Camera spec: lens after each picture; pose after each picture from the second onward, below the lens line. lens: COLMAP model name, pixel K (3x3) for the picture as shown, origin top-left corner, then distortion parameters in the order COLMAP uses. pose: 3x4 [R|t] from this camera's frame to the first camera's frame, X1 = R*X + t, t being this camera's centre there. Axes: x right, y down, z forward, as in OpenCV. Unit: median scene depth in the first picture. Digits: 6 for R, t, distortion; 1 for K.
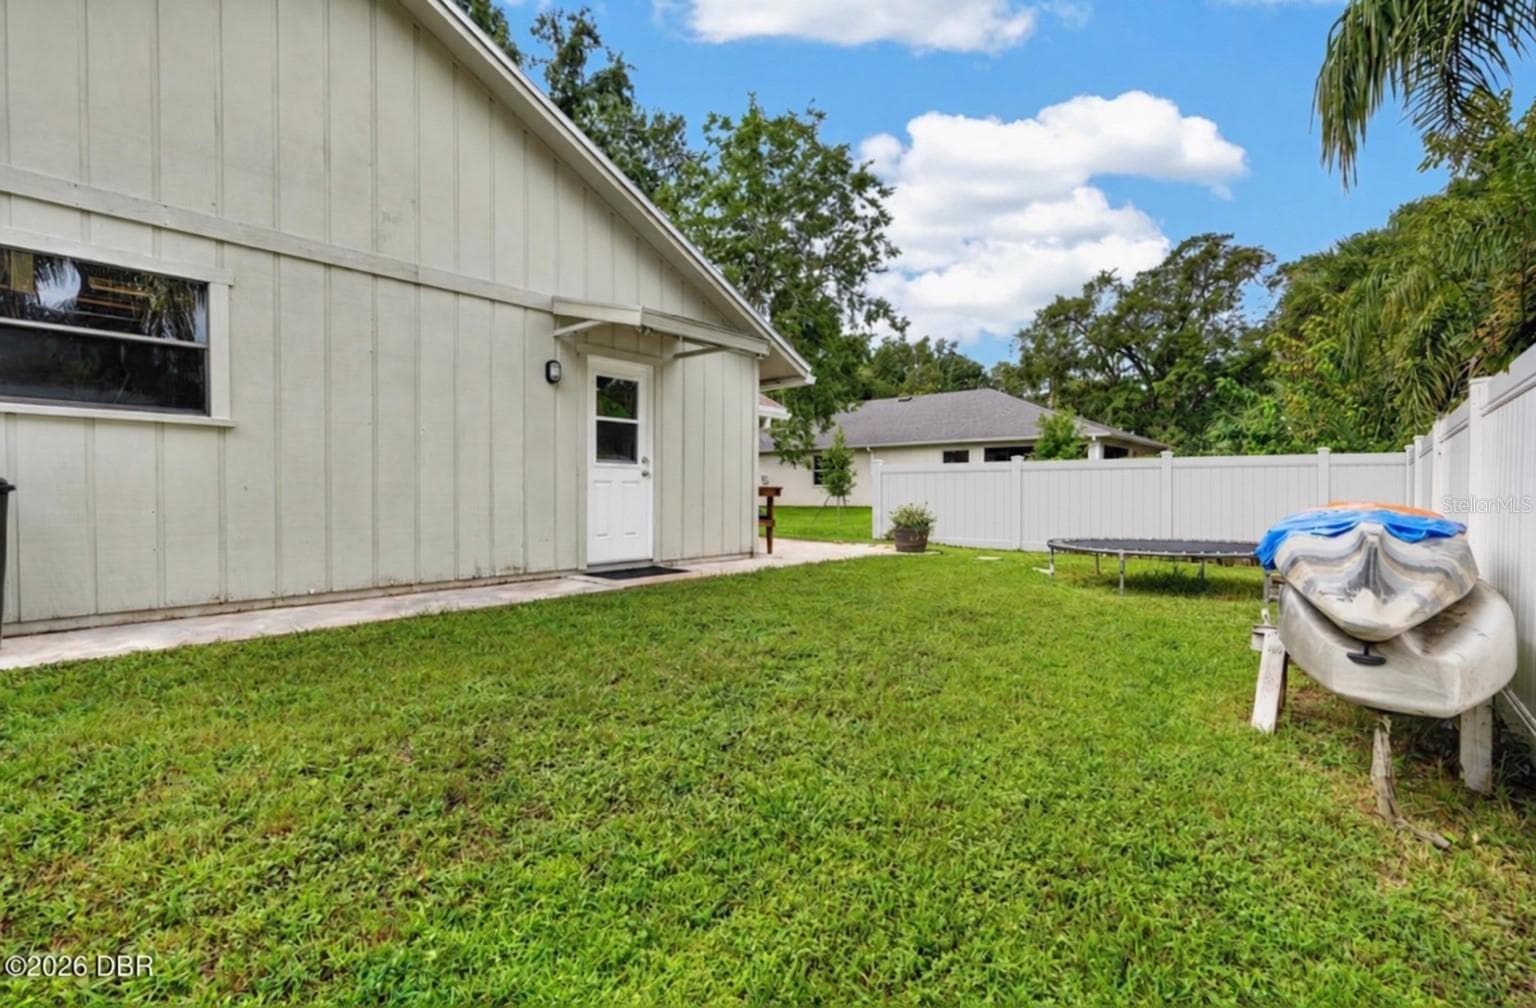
lens RADIAL K [[685.8, 0, 768.0], [0, 685.8, 504.0], [0, 0, 1]] dist [-0.002235, -0.000198]
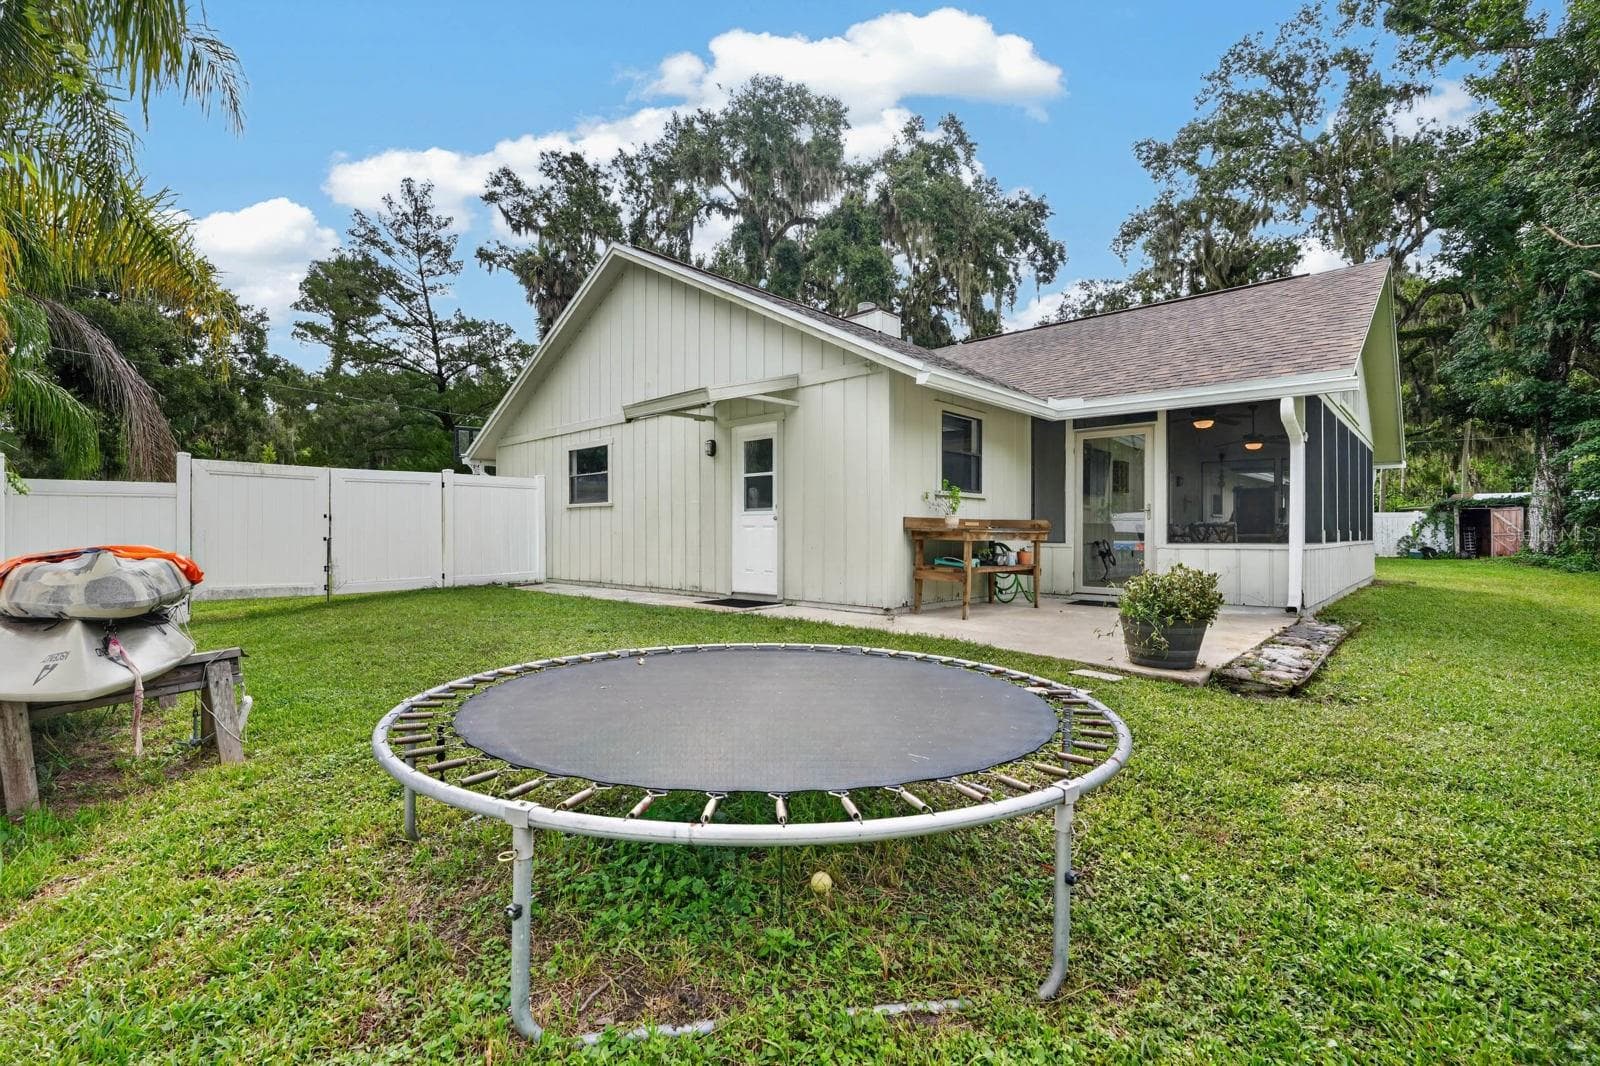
lens RADIAL K [[694.8, 0, 800.0], [0, 694.8, 533.0], [0, 0, 1]] dist [-0.010949, 0.000064]
pose [[-0.004243, 0.007258, -0.999965, 0.998519], [-0.006265, 0.999954, 0.007284, -0.028795], [0.999971, 0.006295, -0.004198, 1.076812]]
